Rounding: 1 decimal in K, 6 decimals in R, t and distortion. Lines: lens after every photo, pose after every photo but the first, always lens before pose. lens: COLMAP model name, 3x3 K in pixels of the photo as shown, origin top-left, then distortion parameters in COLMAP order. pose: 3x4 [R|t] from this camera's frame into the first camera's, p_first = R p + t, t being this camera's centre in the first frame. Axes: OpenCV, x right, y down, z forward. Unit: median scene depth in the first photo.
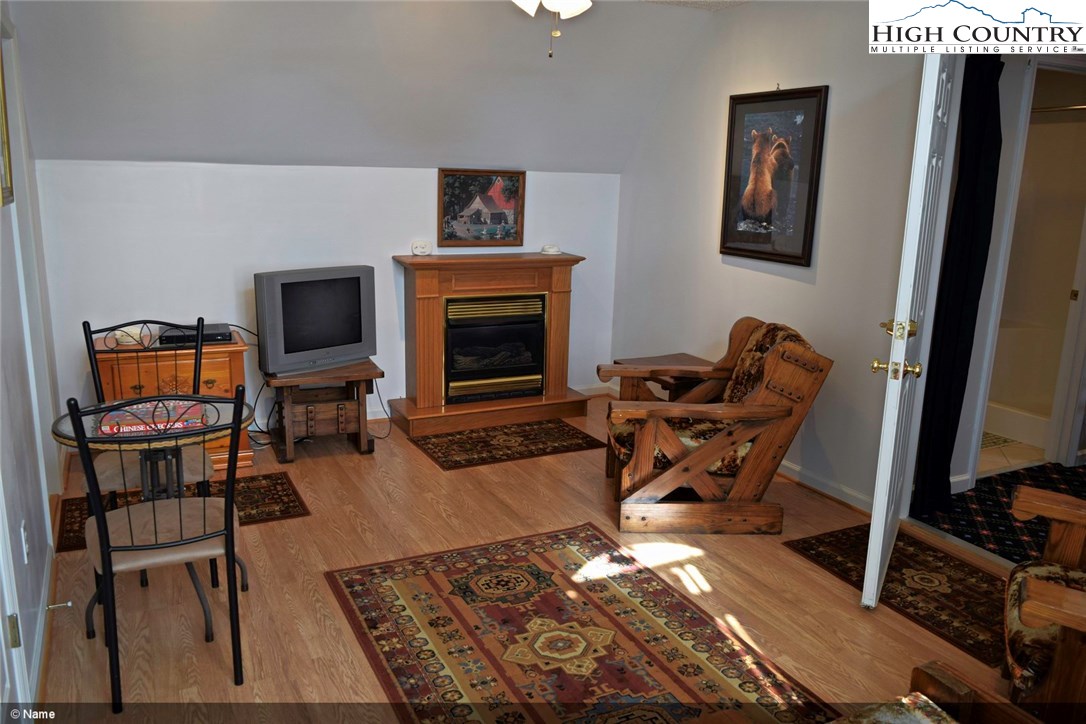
lens RADIAL K [[844.1, 0, 541.9], [0, 844.1, 359.8], [0, 0, 1]] dist [-0.022100, 0.011583]
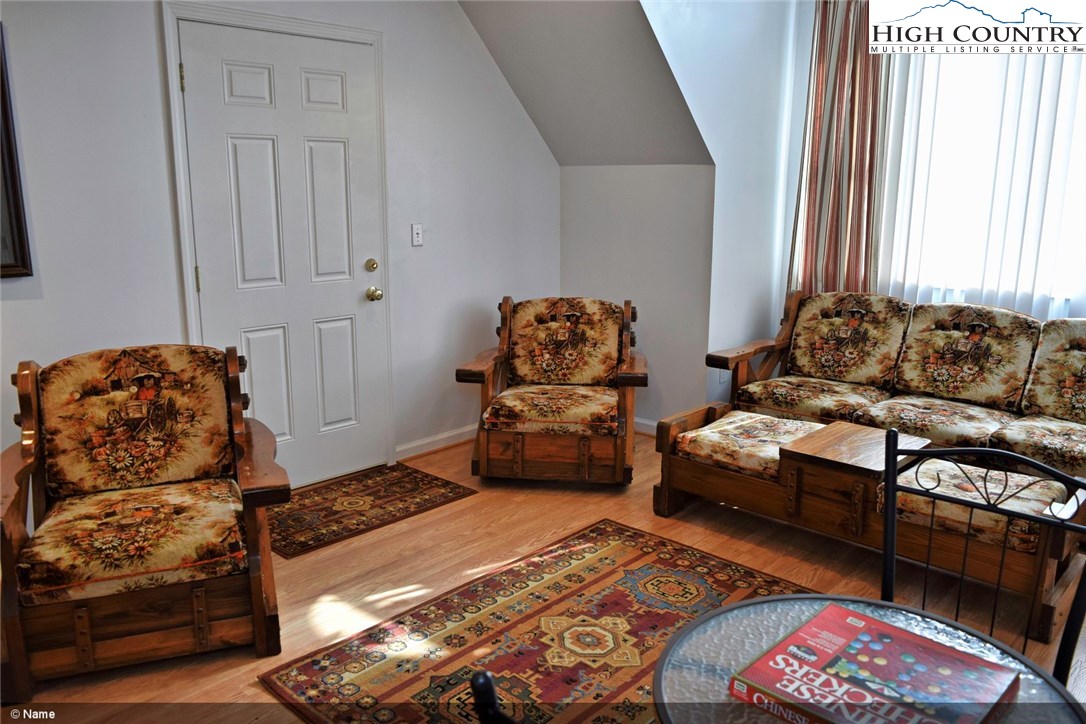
lens RADIAL K [[844.1, 0, 542.2], [0, 844.1, 364.3], [0, 0, 1]] dist [-0.022100, 0.011583]
pose [[-0.368069, -0.217358, 0.904036, -0.650500], [0.198078, 0.931643, 0.304641, -0.218616], [-0.908455, 0.291199, -0.299855, 1.073700]]
